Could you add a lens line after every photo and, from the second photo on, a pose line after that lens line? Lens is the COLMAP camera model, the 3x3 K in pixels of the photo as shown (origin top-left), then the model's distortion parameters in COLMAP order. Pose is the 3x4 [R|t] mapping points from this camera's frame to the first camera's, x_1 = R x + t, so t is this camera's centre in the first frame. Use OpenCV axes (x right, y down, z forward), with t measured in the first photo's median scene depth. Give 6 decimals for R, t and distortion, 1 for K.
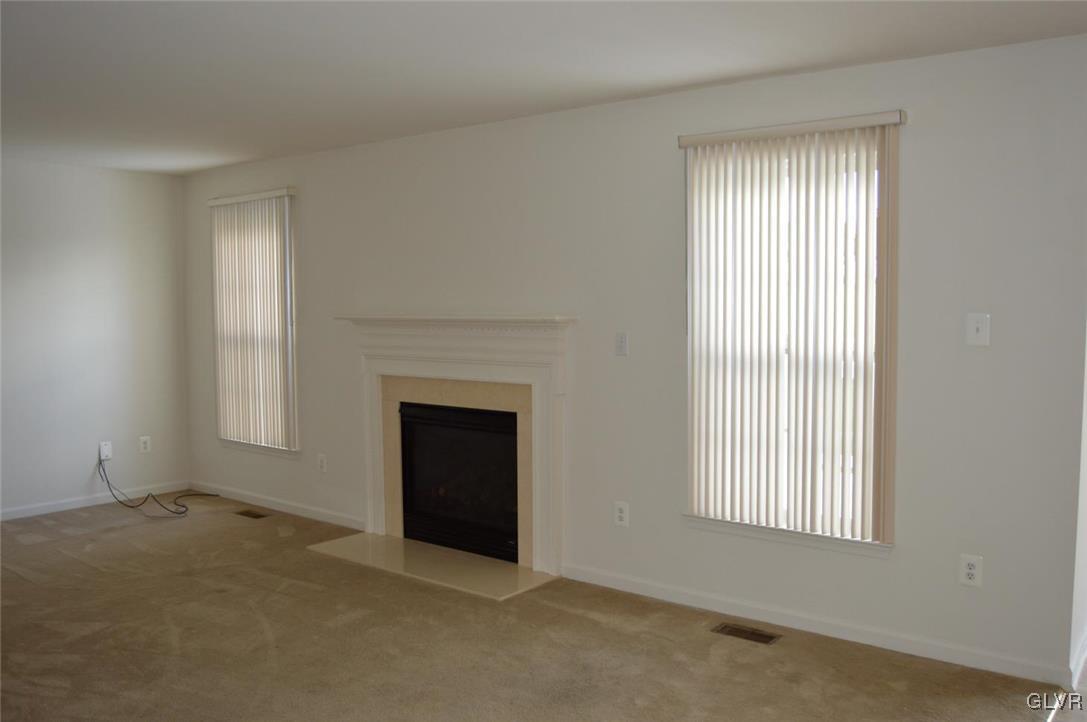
lens RADIAL K [[923.3, 0, 543.5], [0, 923.3, 361.0], [0, 0, 1]] dist [-0.070671, -0.003245]
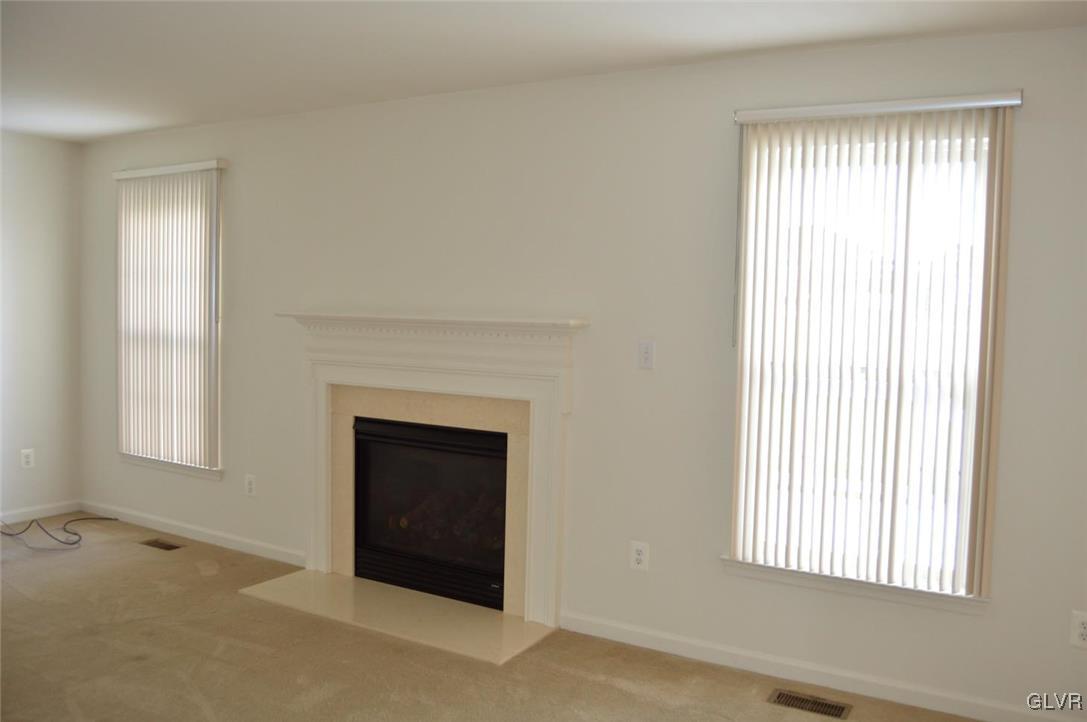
lens RADIAL K [[869.6, 0, 543.5], [0, 869.6, 361.0], [0, 0, 1]] dist [-0.076642, 0.016962]
pose [[0.988120, 0.022983, 0.151956, -0.116382], [-0.022205, 0.999730, -0.006816, -0.005456], [-0.152071, 0.003361, 0.988364, 0.205477]]
